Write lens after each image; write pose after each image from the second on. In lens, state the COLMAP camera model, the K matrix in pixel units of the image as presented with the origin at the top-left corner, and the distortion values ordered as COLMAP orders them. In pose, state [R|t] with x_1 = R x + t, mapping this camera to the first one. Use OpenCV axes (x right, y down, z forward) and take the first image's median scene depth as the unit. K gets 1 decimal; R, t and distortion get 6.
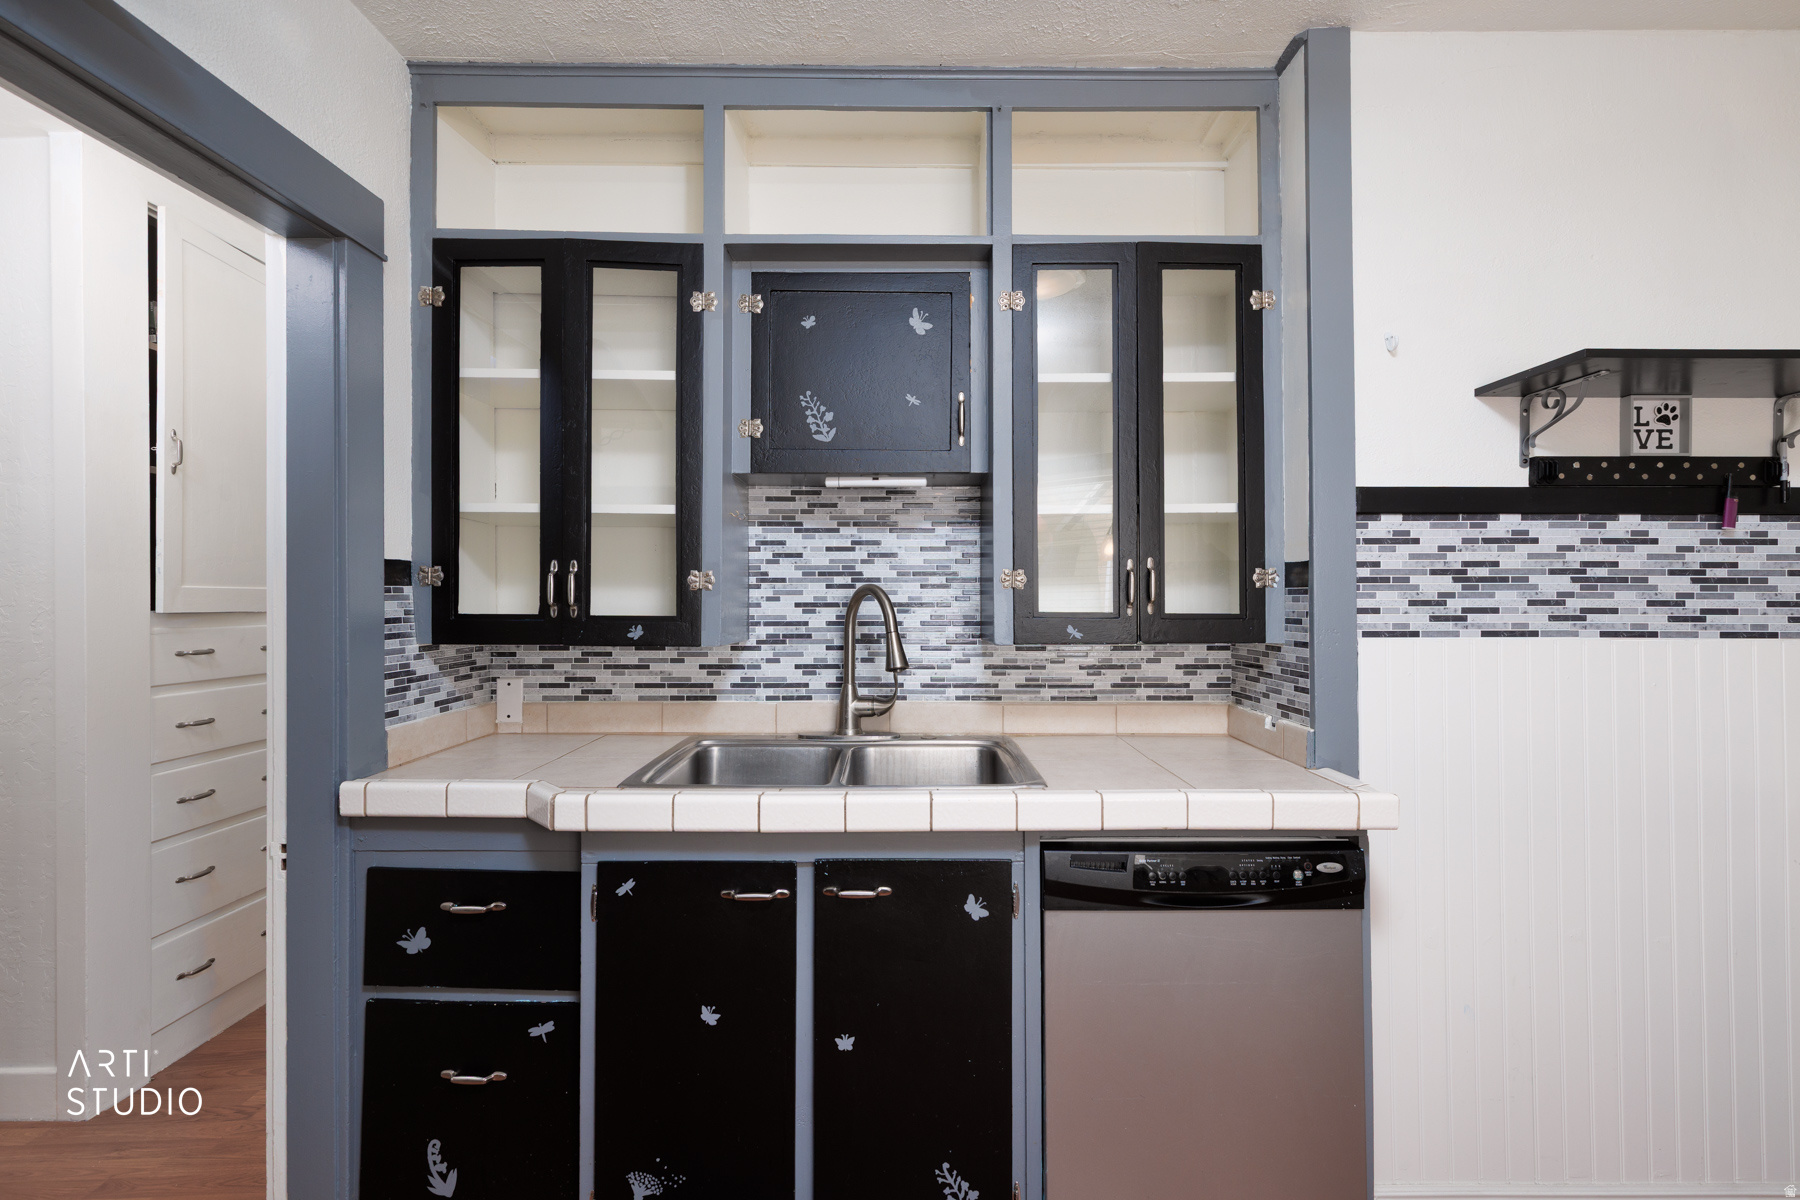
lens RADIAL K [[806.7, 0, 907.8], [0, 806.7, 598.0], [0, 0, 1]] dist [0.008413, -0.001199]
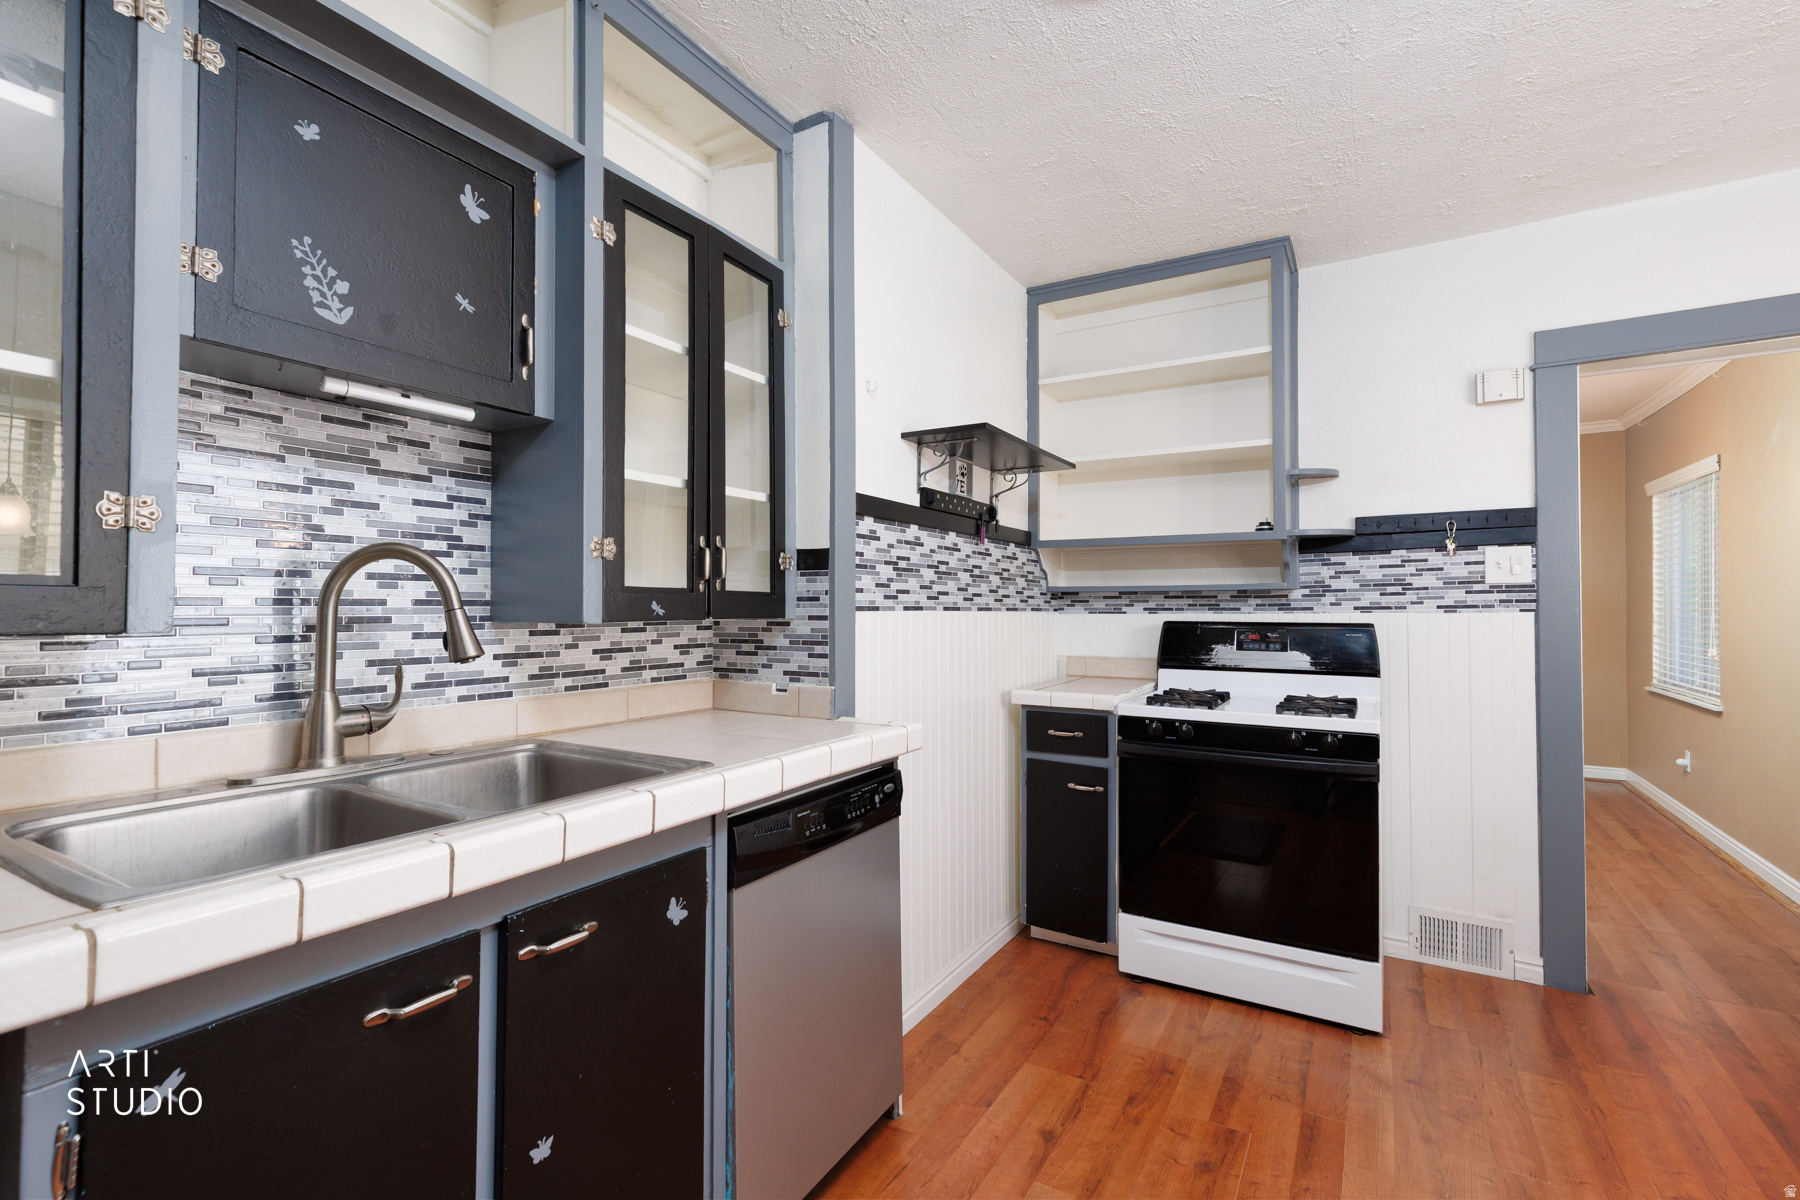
lens RADIAL K [[806.7, 0, 906.0], [0, 806.7, 600.9], [0, 0, 1]] dist [0.008413, -0.001199]
pose [[0.503373, 0.008957, 0.864023, -0.465121], [-0.003877, 0.999960, -0.008108, 0.040089], [-0.864061, 0.000731, 0.503387, 0.276732]]
